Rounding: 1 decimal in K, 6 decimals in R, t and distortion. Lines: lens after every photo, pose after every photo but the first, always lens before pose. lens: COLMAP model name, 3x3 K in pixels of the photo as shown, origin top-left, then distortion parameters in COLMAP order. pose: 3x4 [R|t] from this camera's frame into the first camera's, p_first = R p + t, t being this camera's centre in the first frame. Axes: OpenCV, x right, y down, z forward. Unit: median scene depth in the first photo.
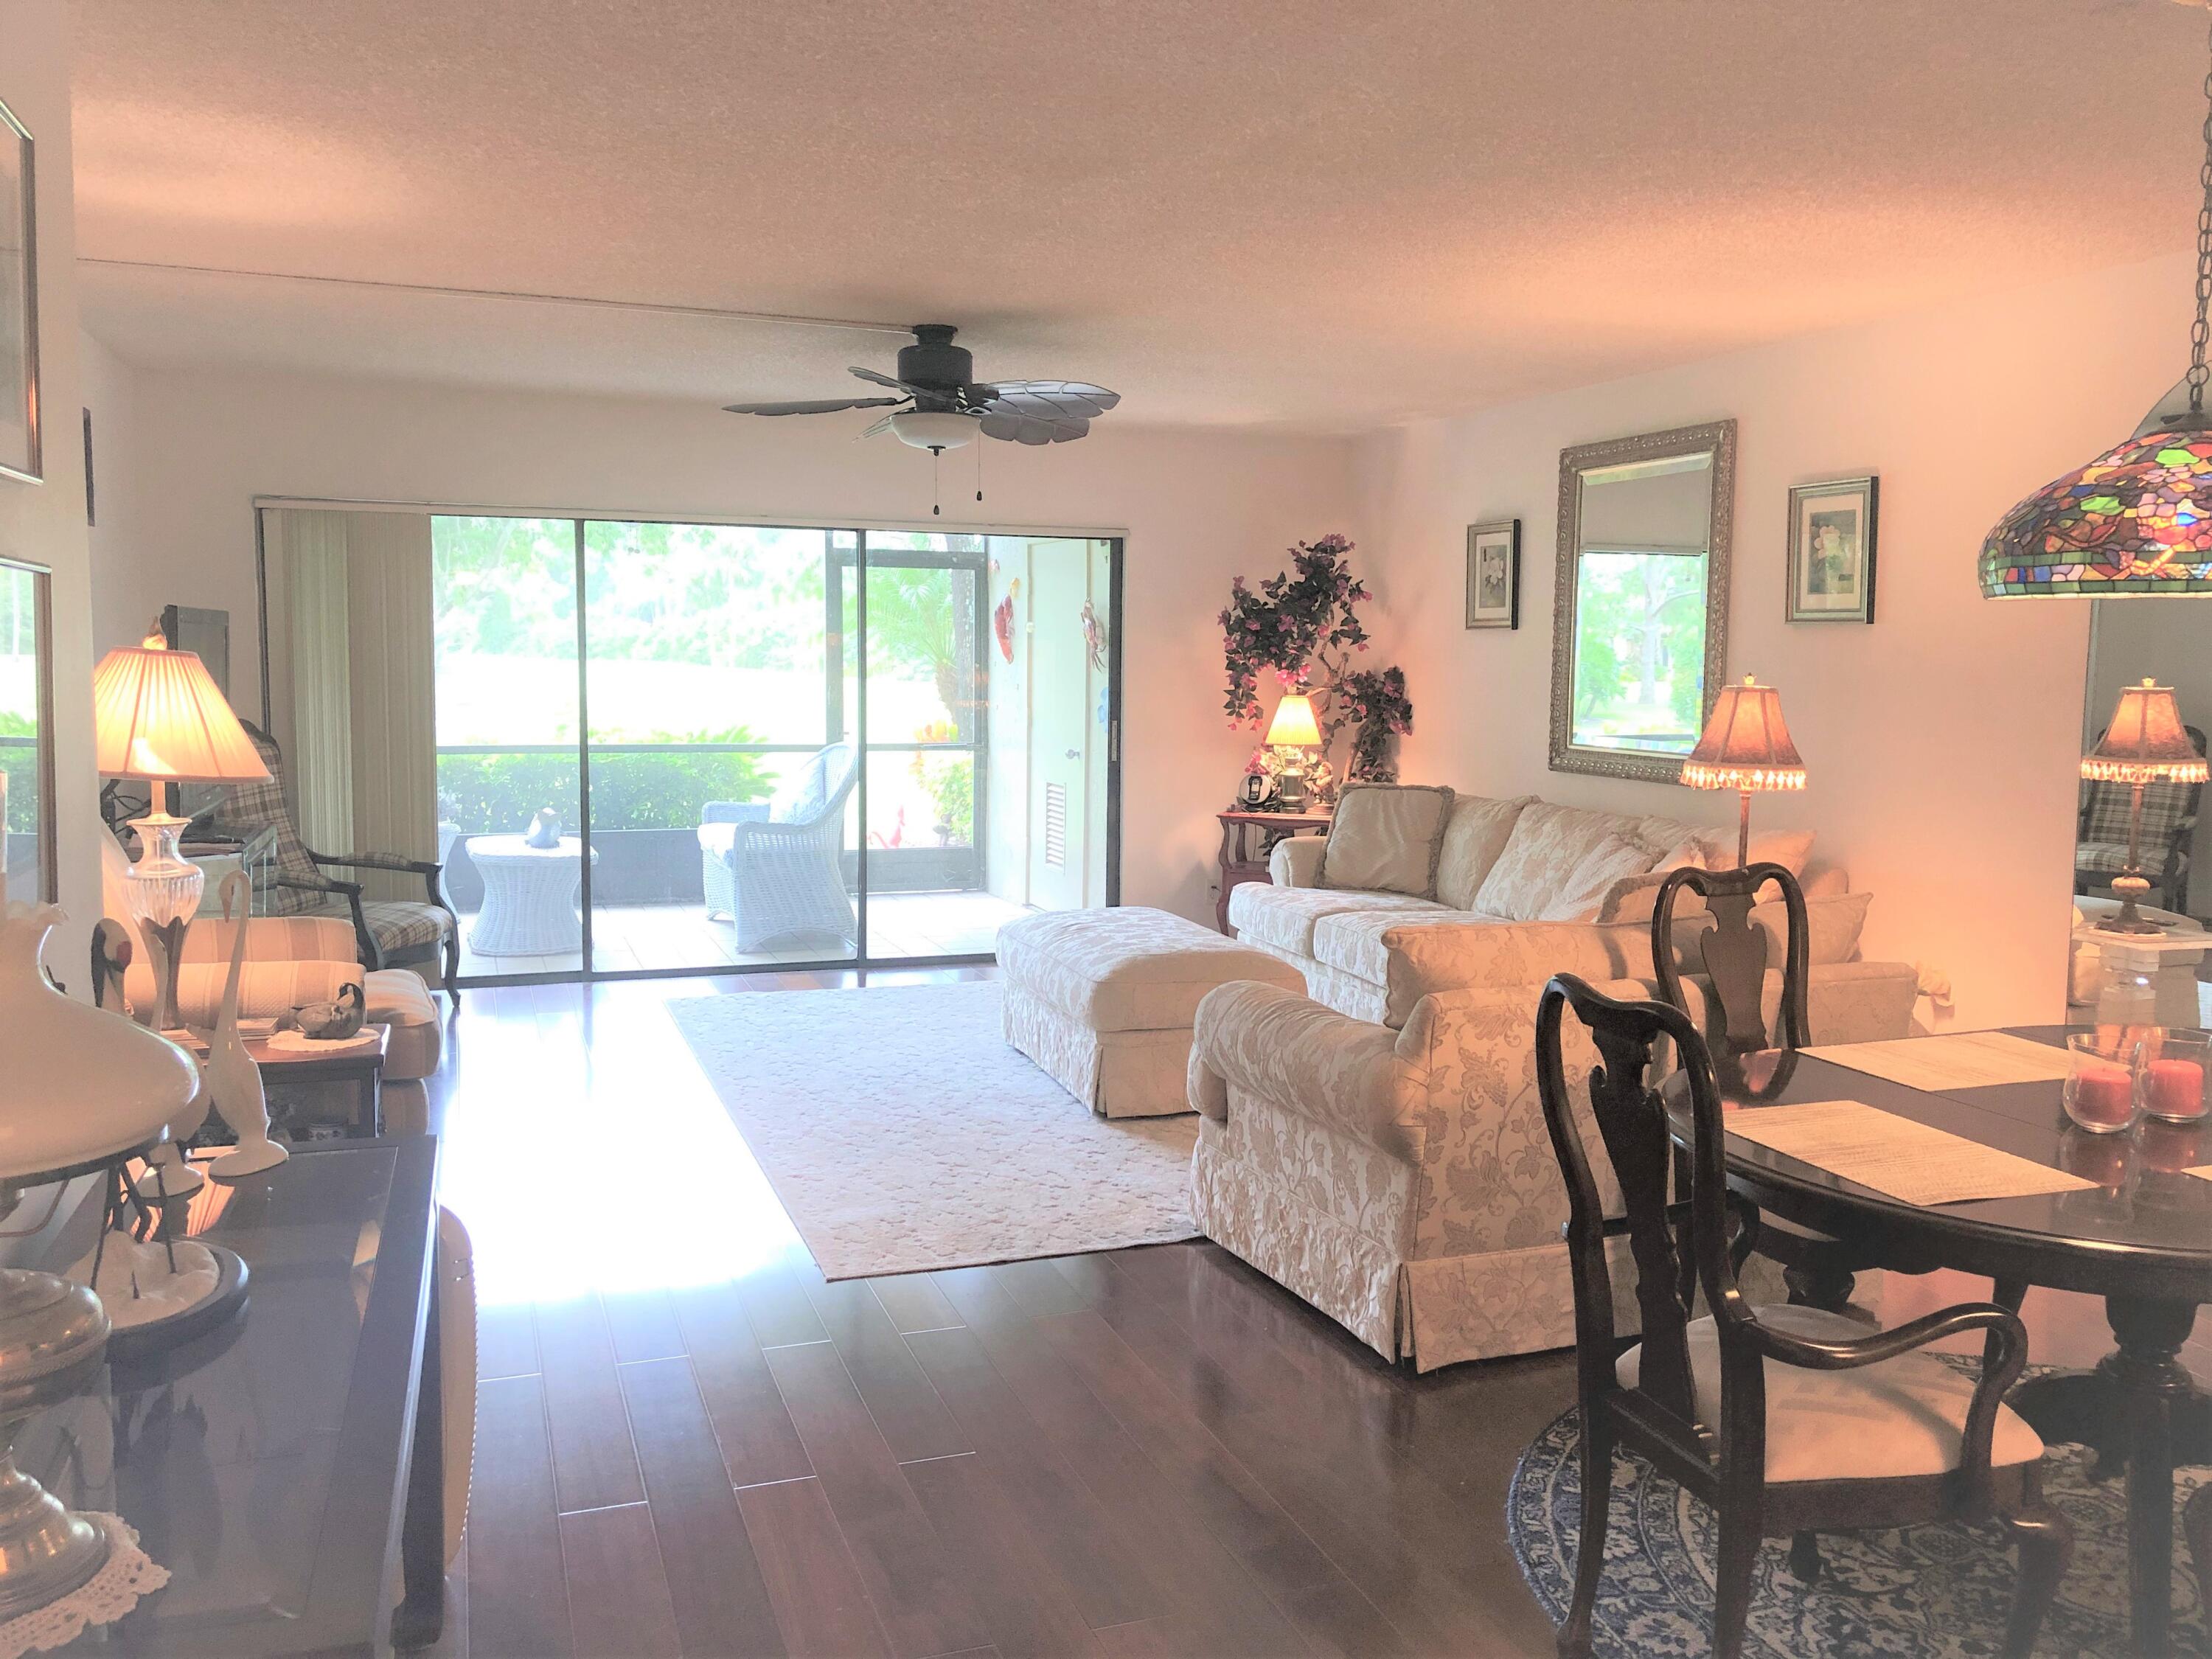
lens RADIAL K [[1810.3, 0, 1120.9], [0, 1810.3, 819.0], [0, 0, 1]] dist [0.042717, -0.087572]
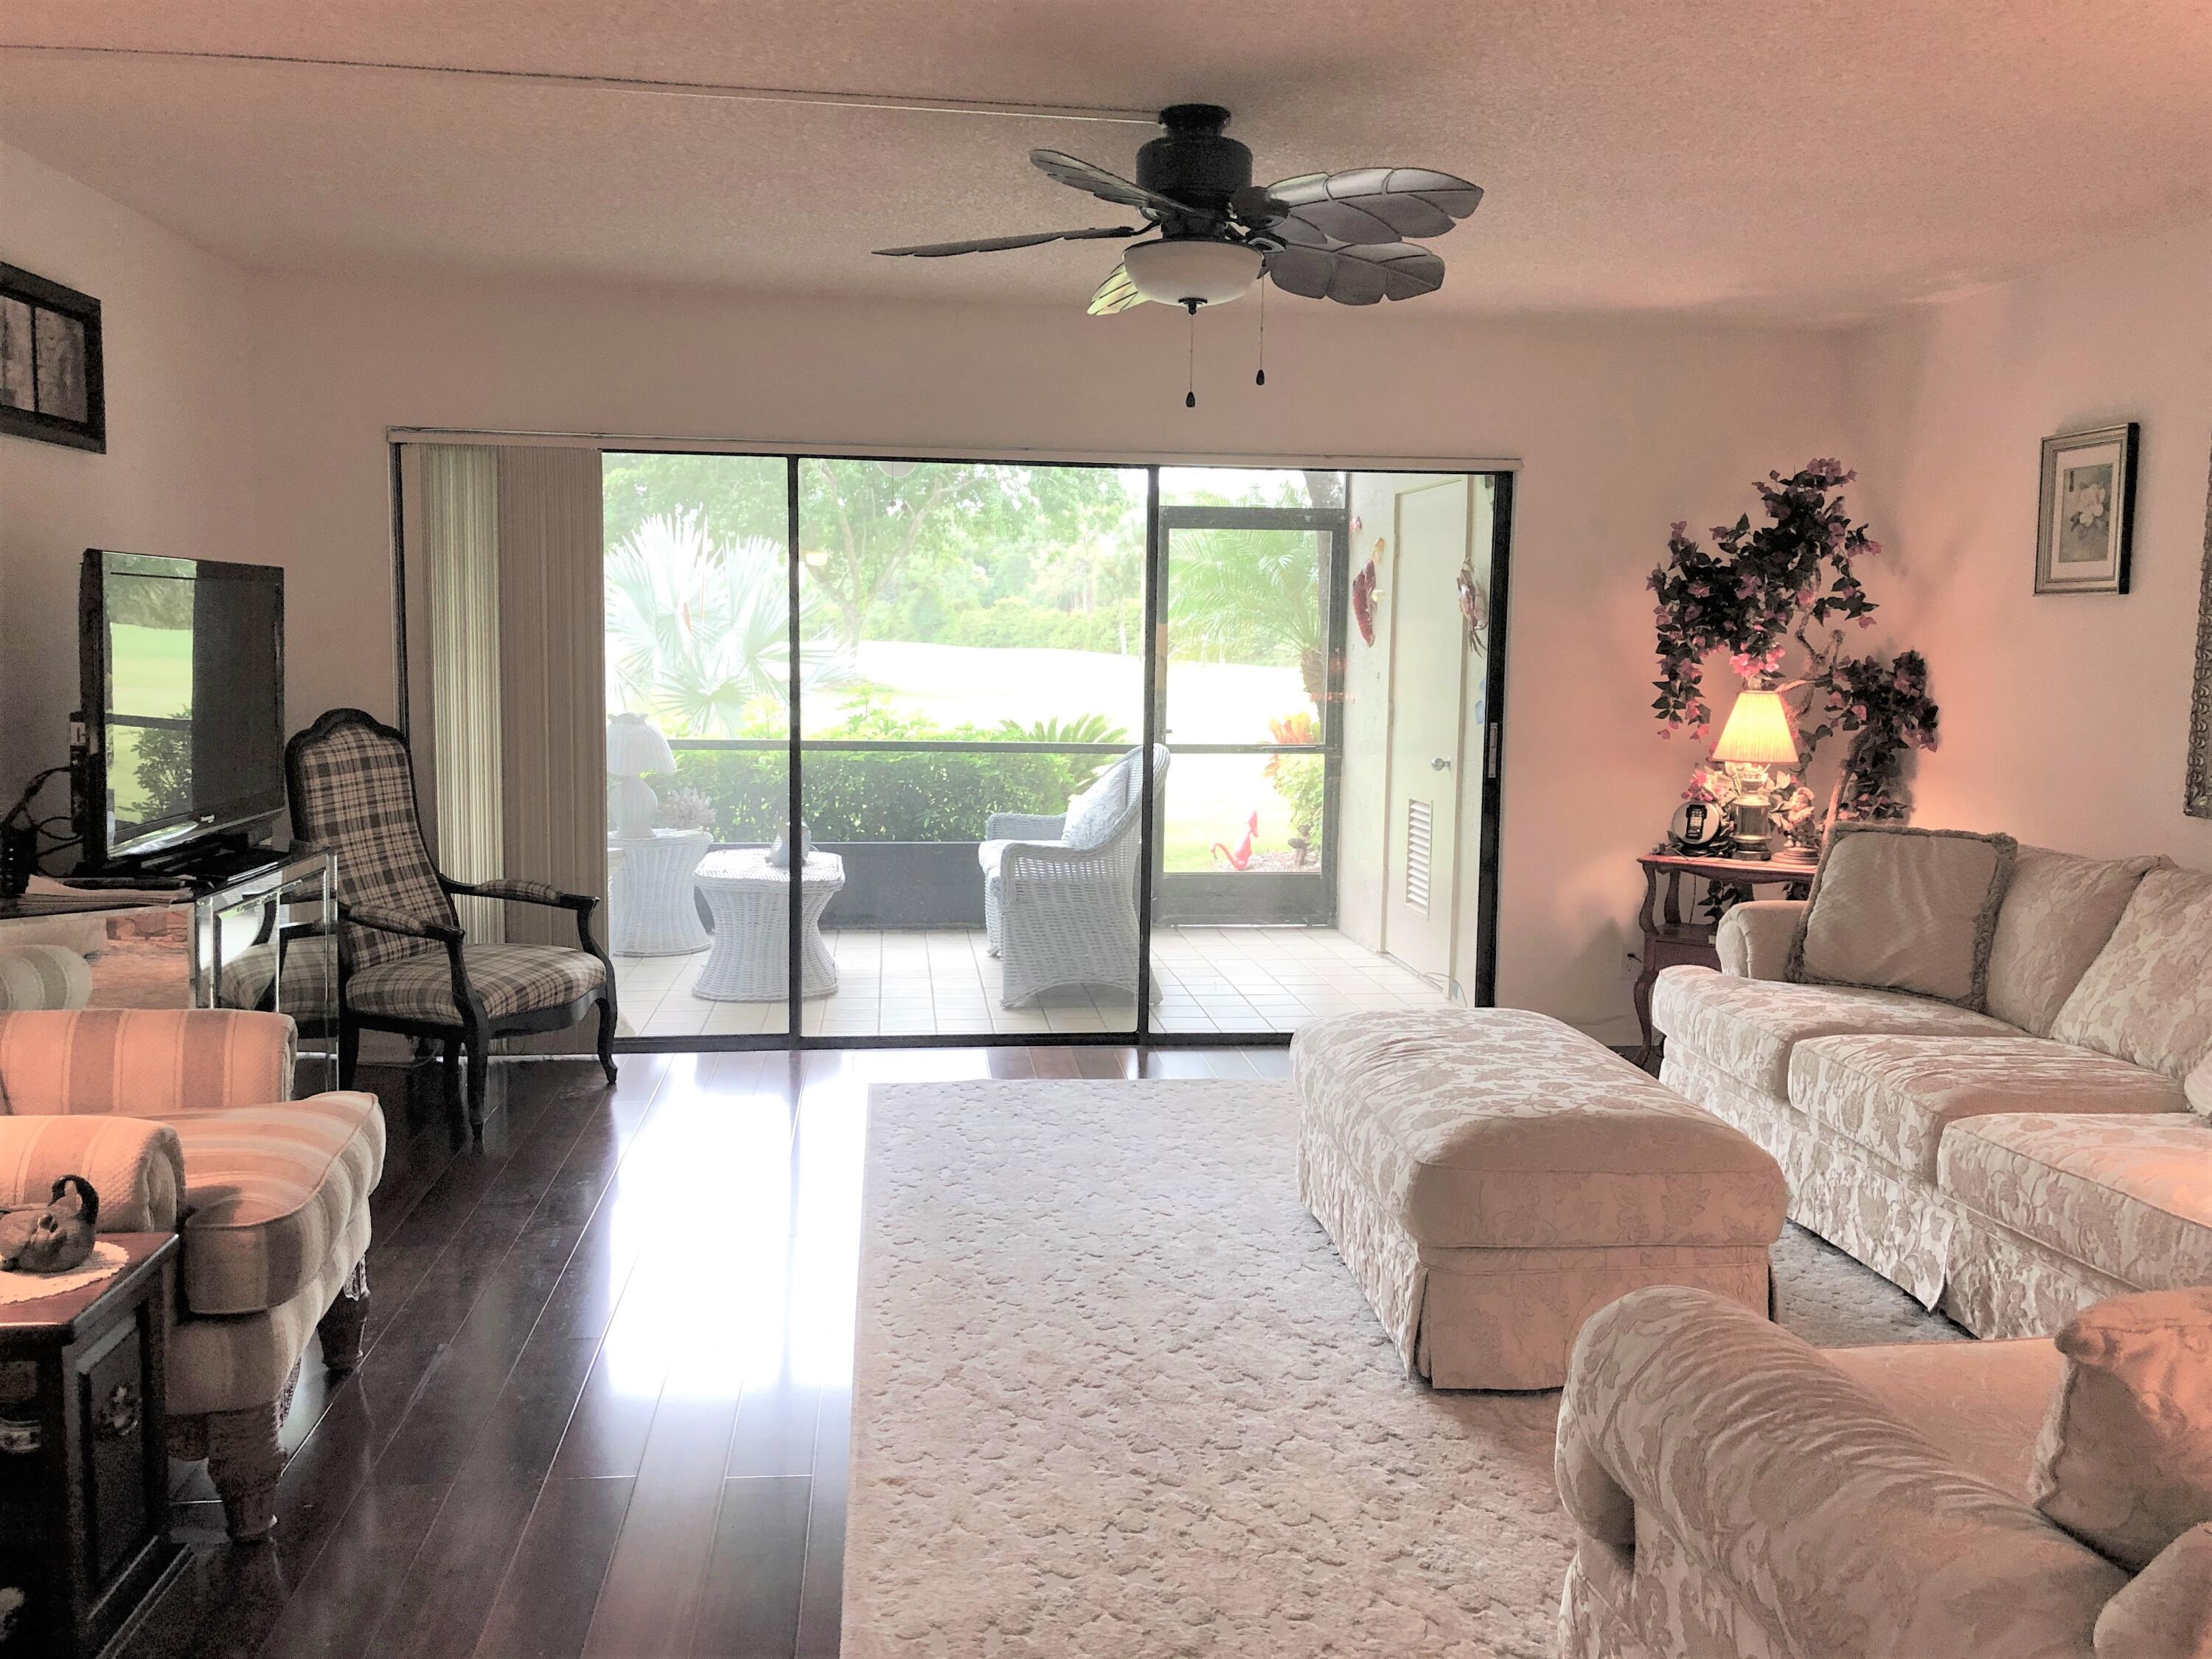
lens RADIAL K [[1810.3, 0, 1120.9], [0, 1810.3, 819.0], [0, 0, 1]] dist [0.042717, -0.087572]
pose [[0.974078, 0.025850, -0.224731, 0.016301], [-0.024600, 0.999662, 0.008361, -0.019813], [0.224871, -0.002616, 0.974385, 0.276349]]
